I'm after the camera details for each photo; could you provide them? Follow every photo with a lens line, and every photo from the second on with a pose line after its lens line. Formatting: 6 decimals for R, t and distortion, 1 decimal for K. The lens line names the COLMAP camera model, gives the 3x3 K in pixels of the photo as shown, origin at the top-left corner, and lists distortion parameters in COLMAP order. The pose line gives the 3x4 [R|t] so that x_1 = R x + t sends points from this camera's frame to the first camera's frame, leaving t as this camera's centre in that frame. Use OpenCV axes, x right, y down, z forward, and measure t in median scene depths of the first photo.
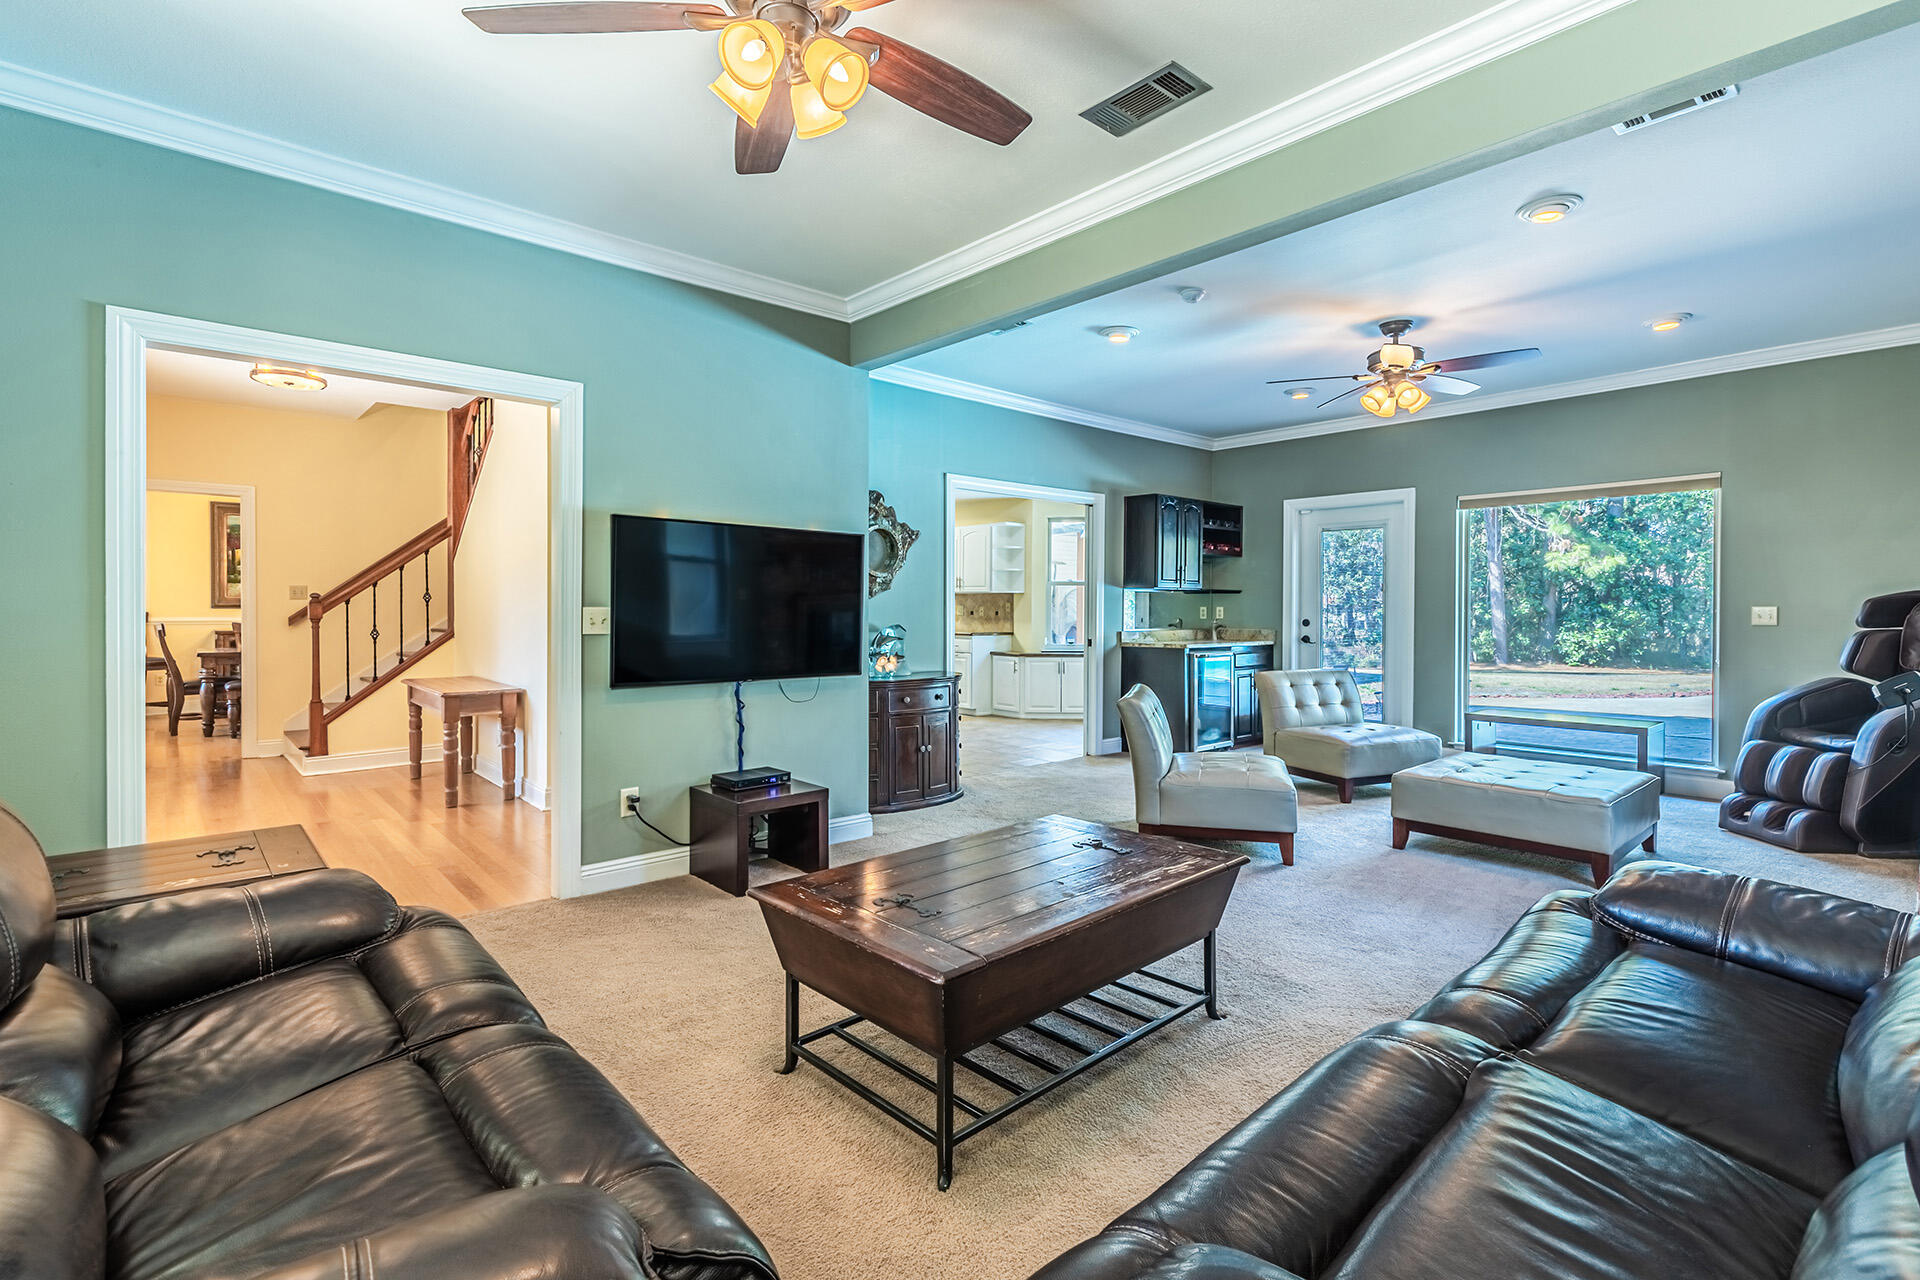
lens RADIAL K [[898.9, 0, 967.1], [0, 898.9, 640.3], [0, 0, 1]] dist [0.015663, -0.000510]
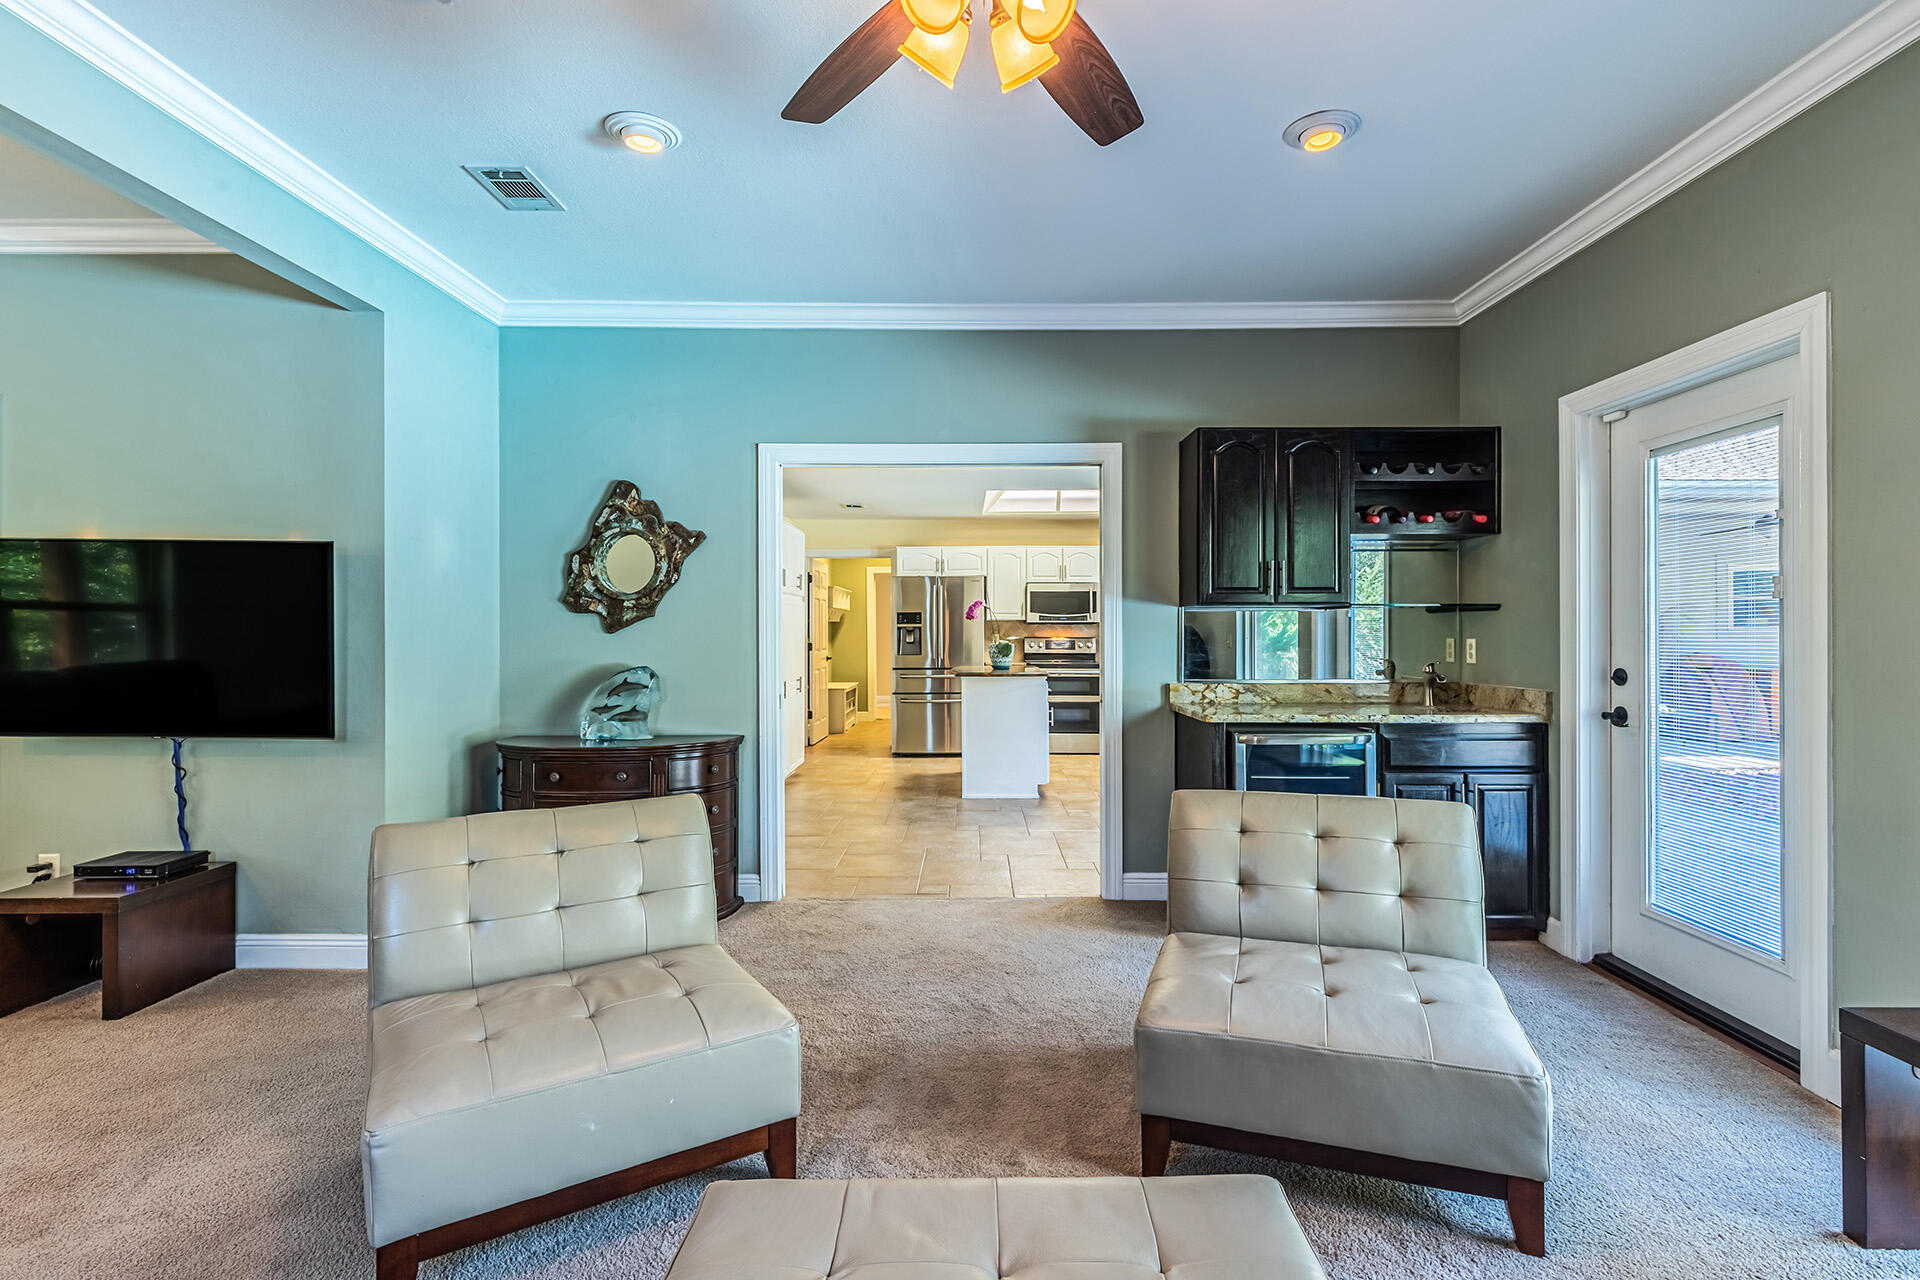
lens RADIAL K [[898.9, 0, 962.0], [0, 898.9, 640.5], [0, 0, 1]] dist [0.015663, -0.000510]
pose [[0.742896, 0.002529, -0.669402, 0.427759], [-0.020065, 0.999628, -0.018491, -0.022722], [0.669106, 0.027169, 0.742670, 0.476892]]
